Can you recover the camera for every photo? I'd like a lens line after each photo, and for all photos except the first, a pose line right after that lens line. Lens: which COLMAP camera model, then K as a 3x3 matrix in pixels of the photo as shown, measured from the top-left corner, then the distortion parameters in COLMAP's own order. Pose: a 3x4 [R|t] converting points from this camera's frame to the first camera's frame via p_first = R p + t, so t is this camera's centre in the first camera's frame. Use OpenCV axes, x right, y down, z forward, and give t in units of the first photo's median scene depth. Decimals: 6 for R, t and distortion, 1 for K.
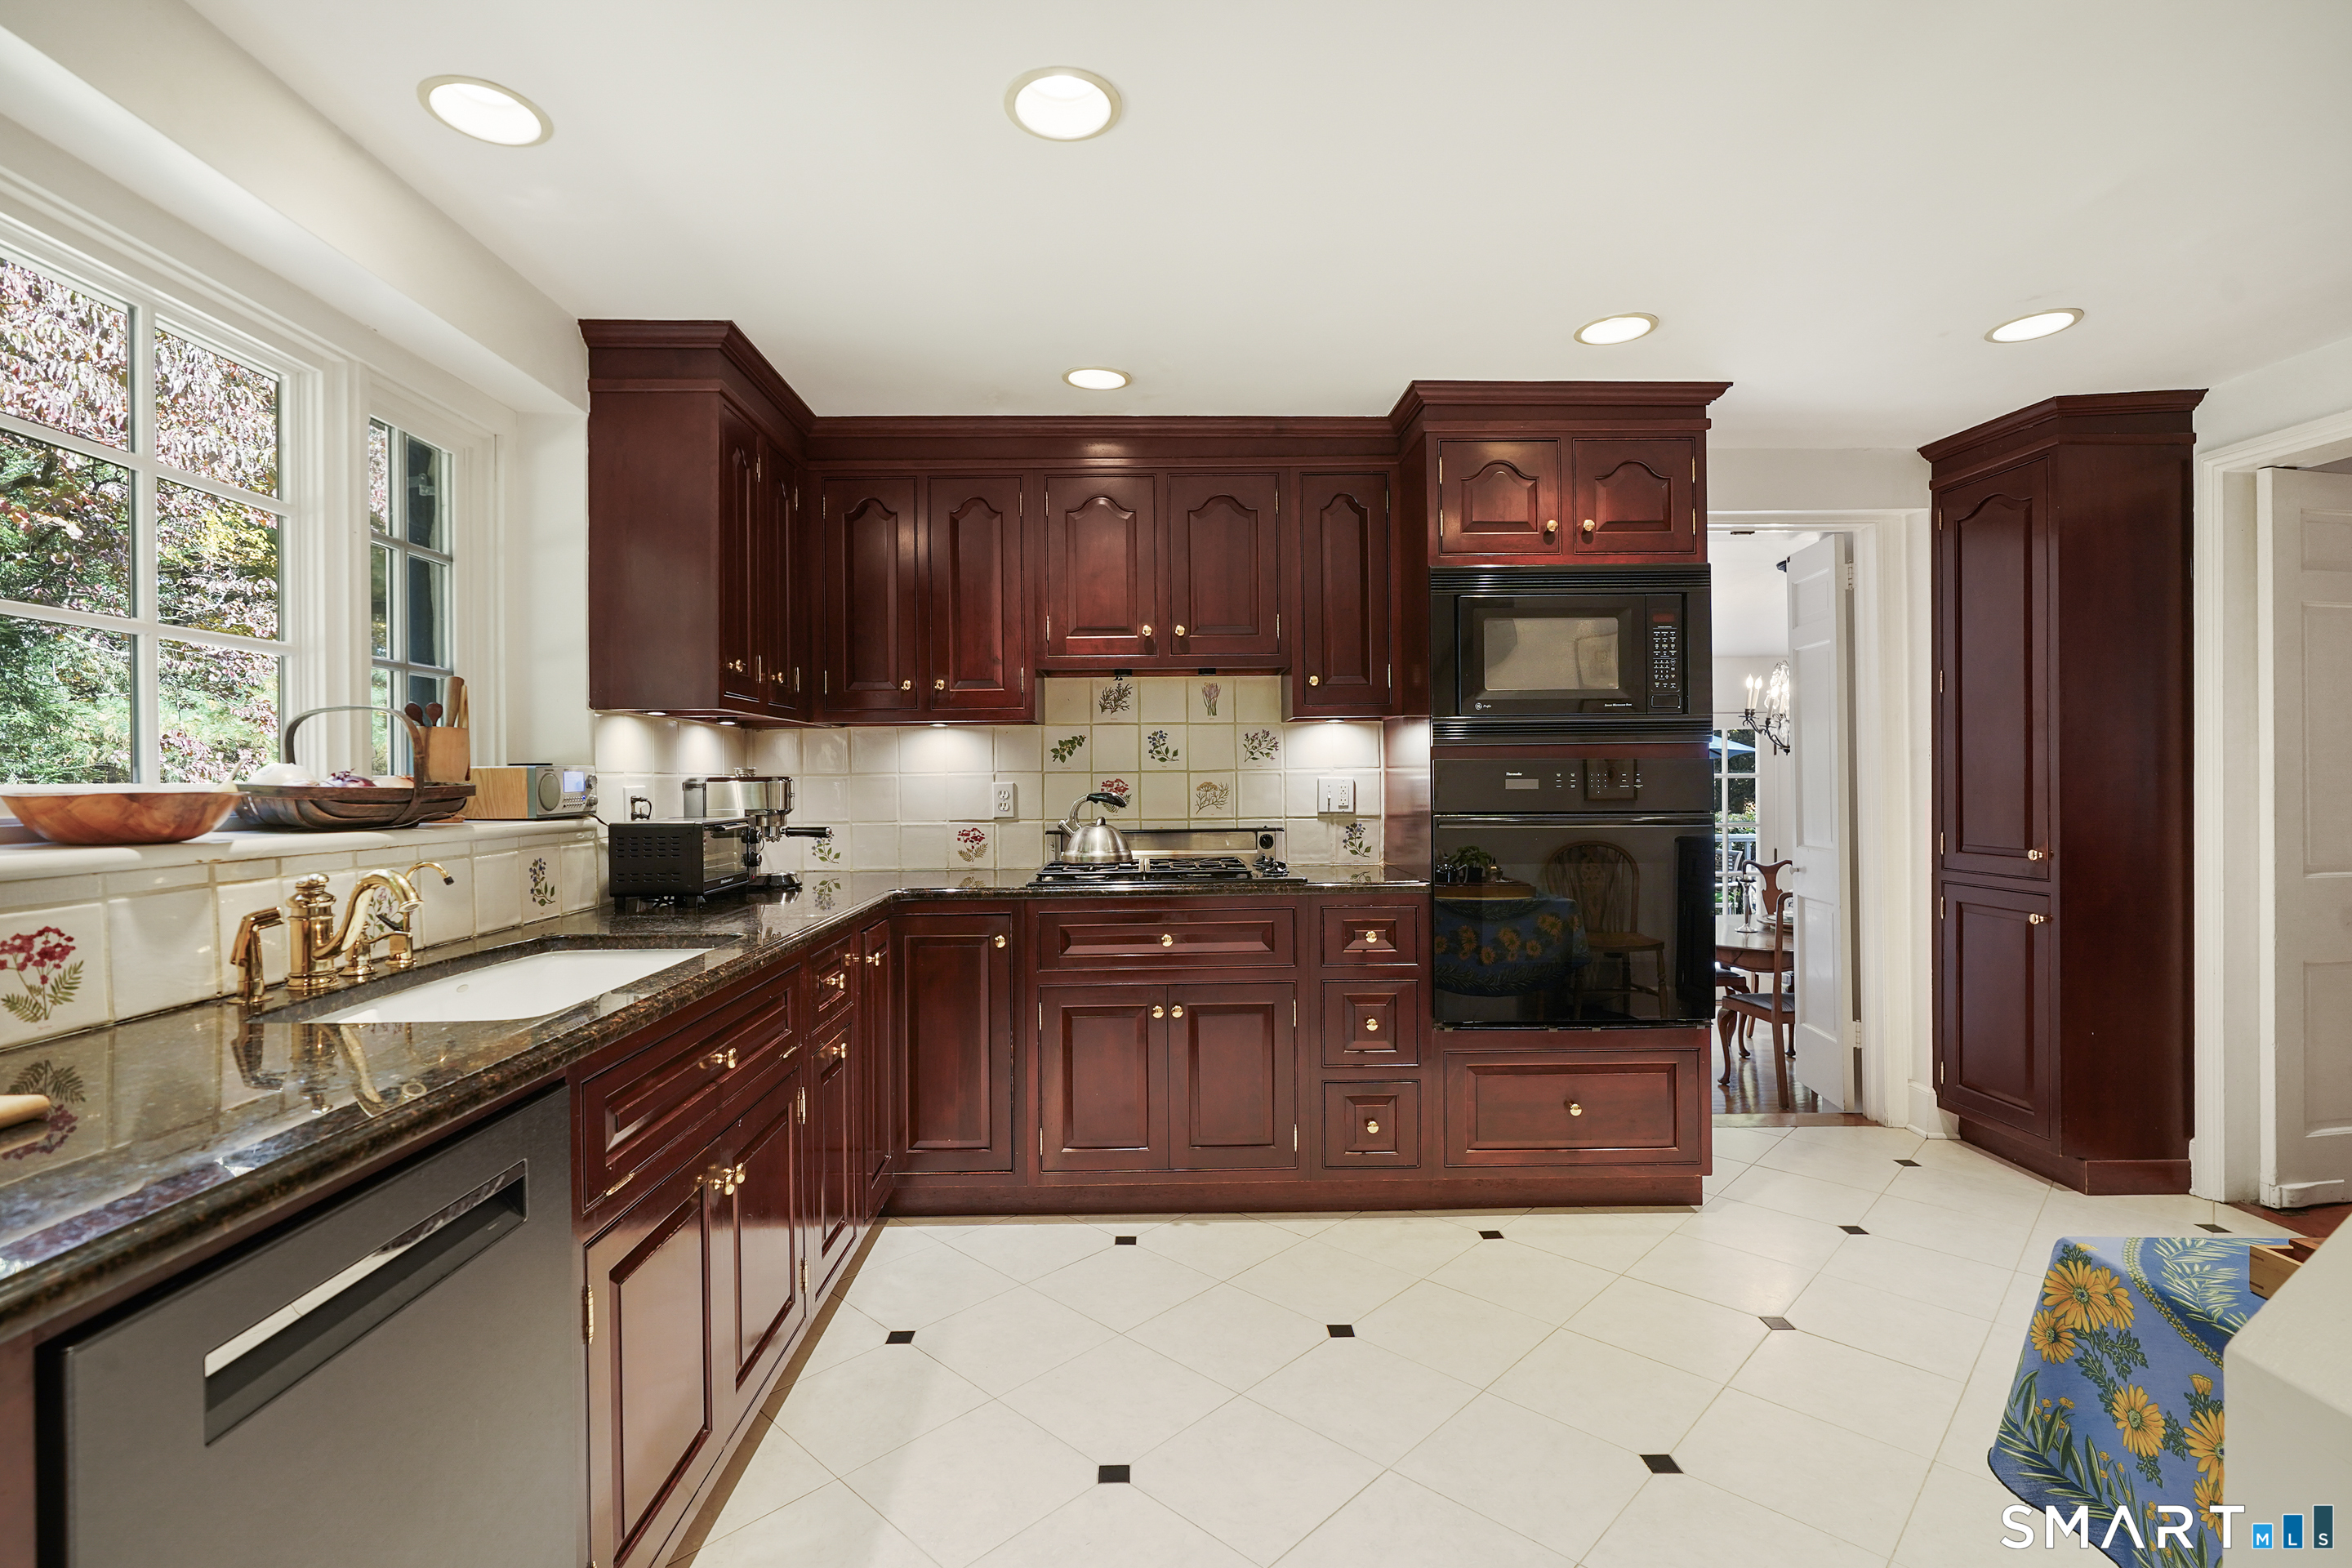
lens RADIAL K [[1085.3, 0, 1167.4], [0, 1085.3, 784.1], [0, 0, 1]] dist [-0.004139, -0.000224]
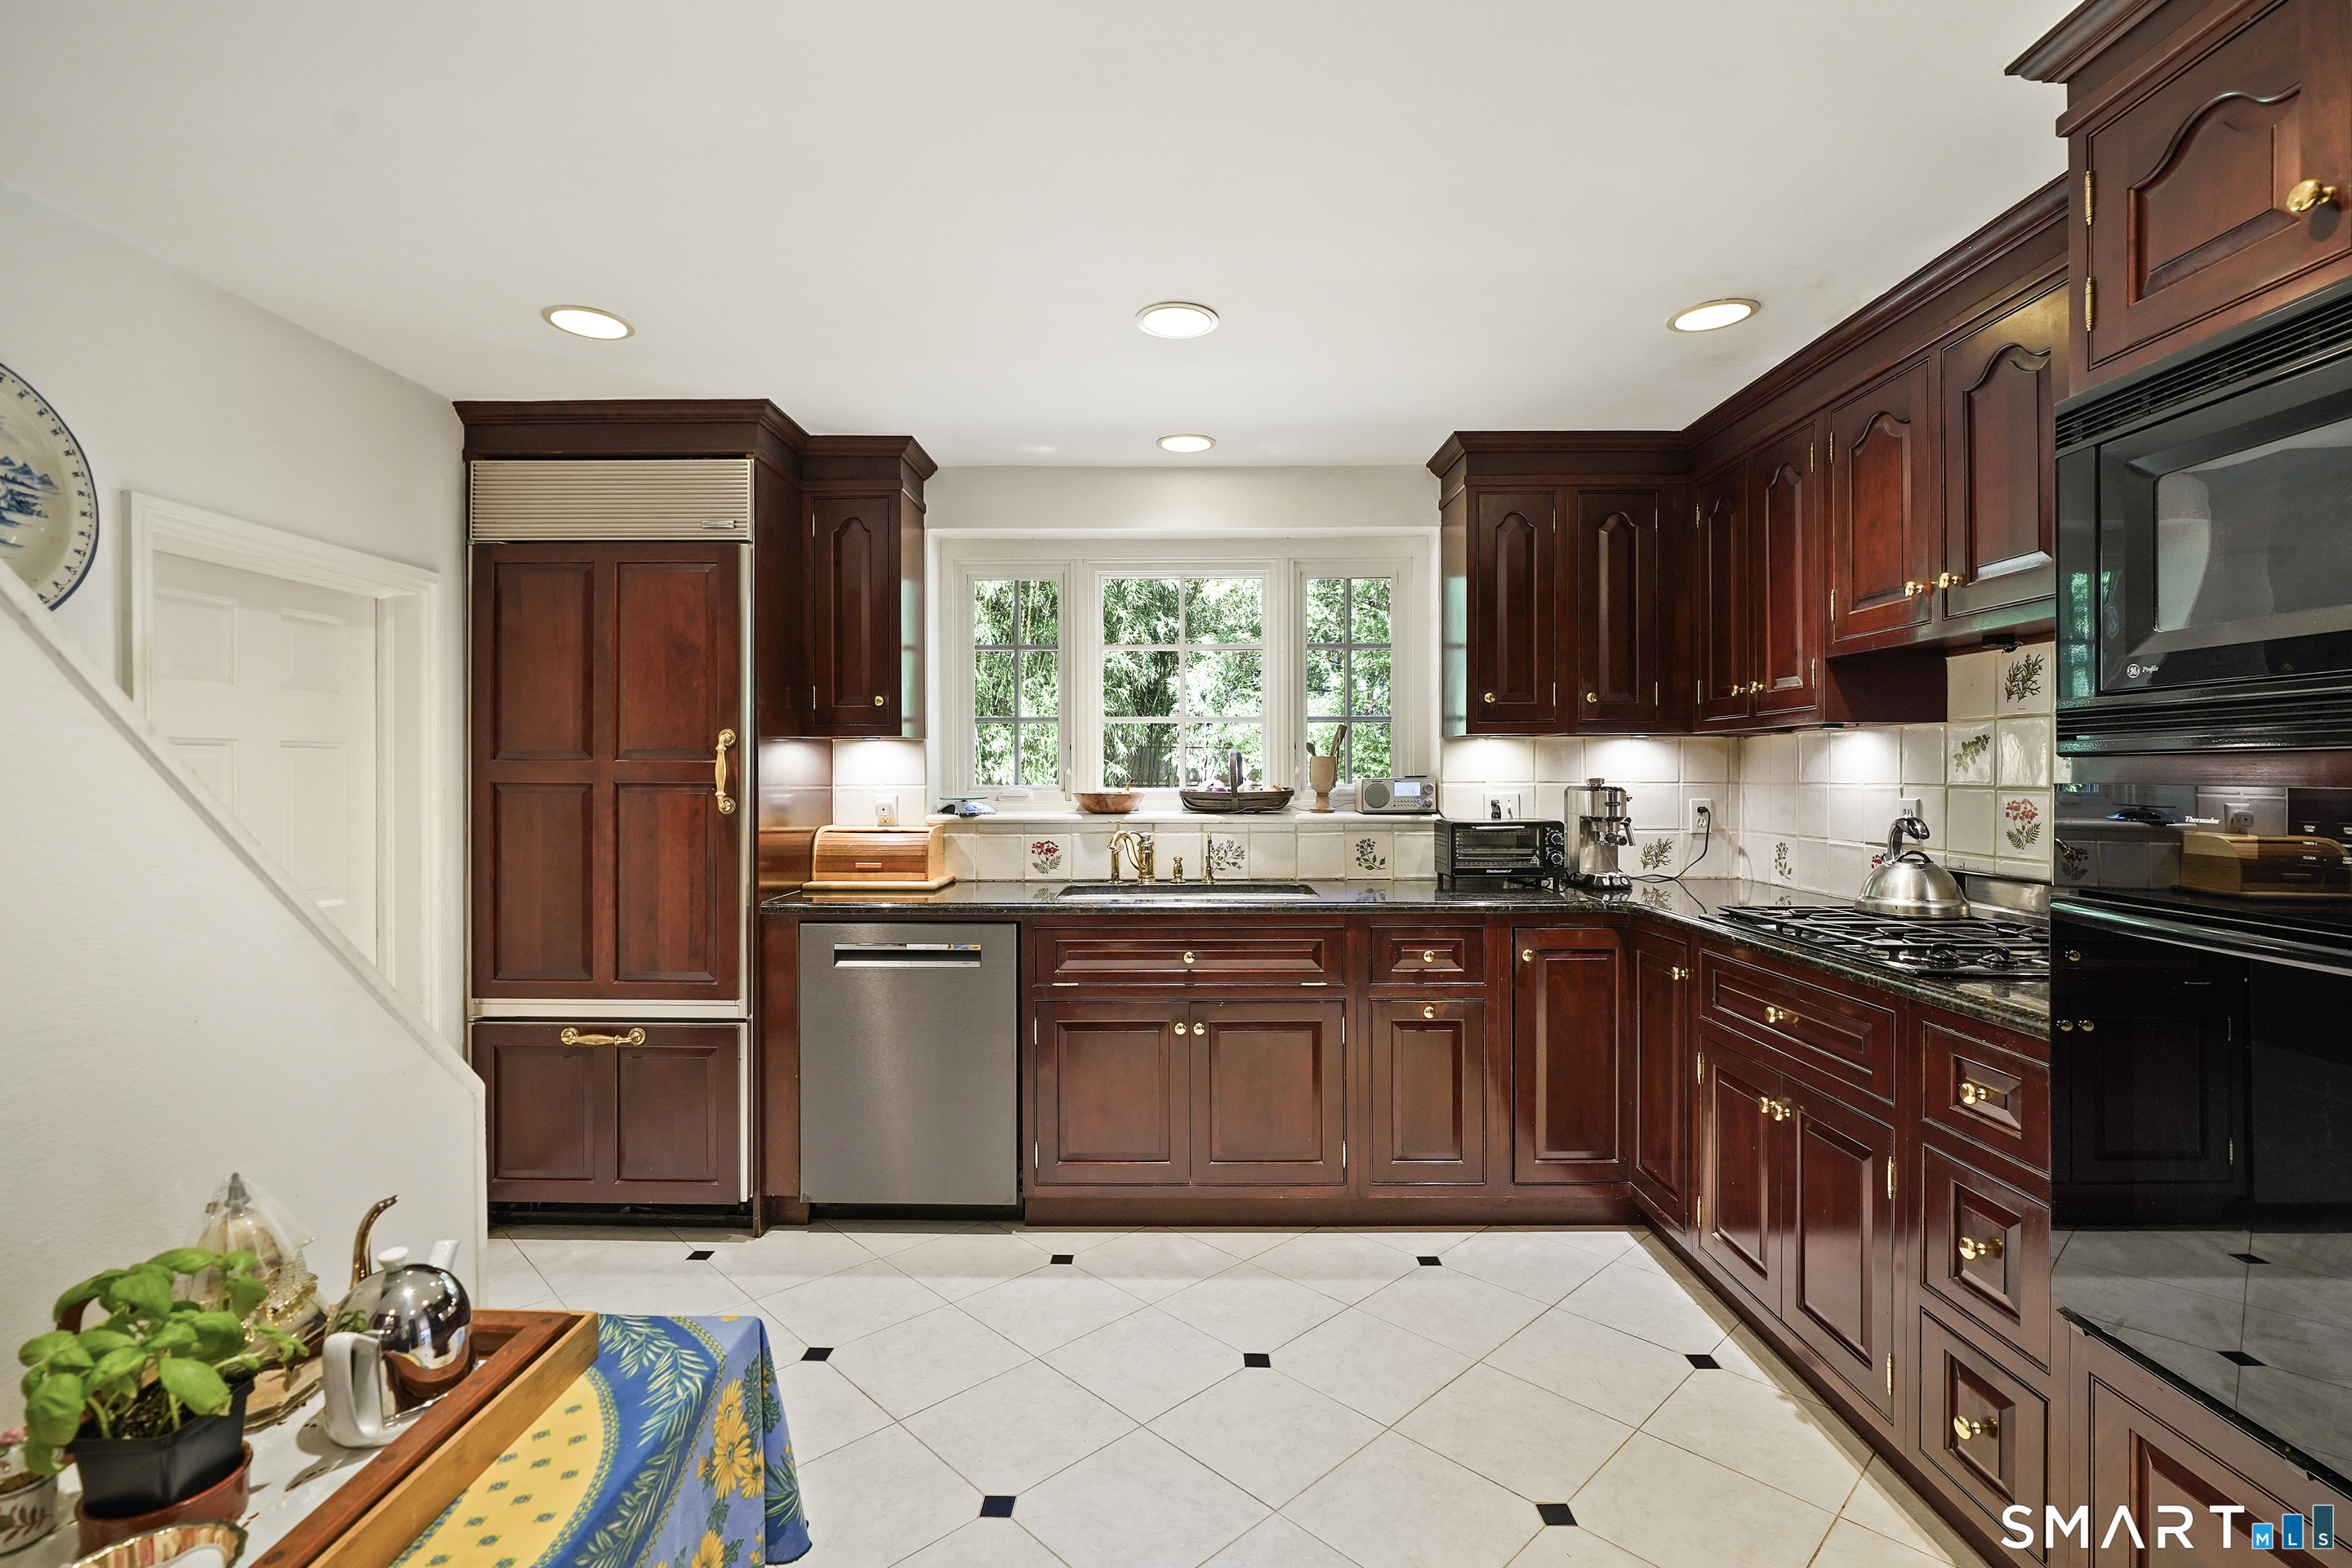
lens RADIAL K [[1085.3, 0, 1170.4], [0, 1085.3, 774.1], [0, 0, 1]] dist [-0.004139, -0.000224]
pose [[-0.026892, 0.011513, -0.999572, 0.871491], [-0.002103, 0.999931, 0.011574, -0.036544], [0.999636, 0.002413, -0.026866, 0.683272]]
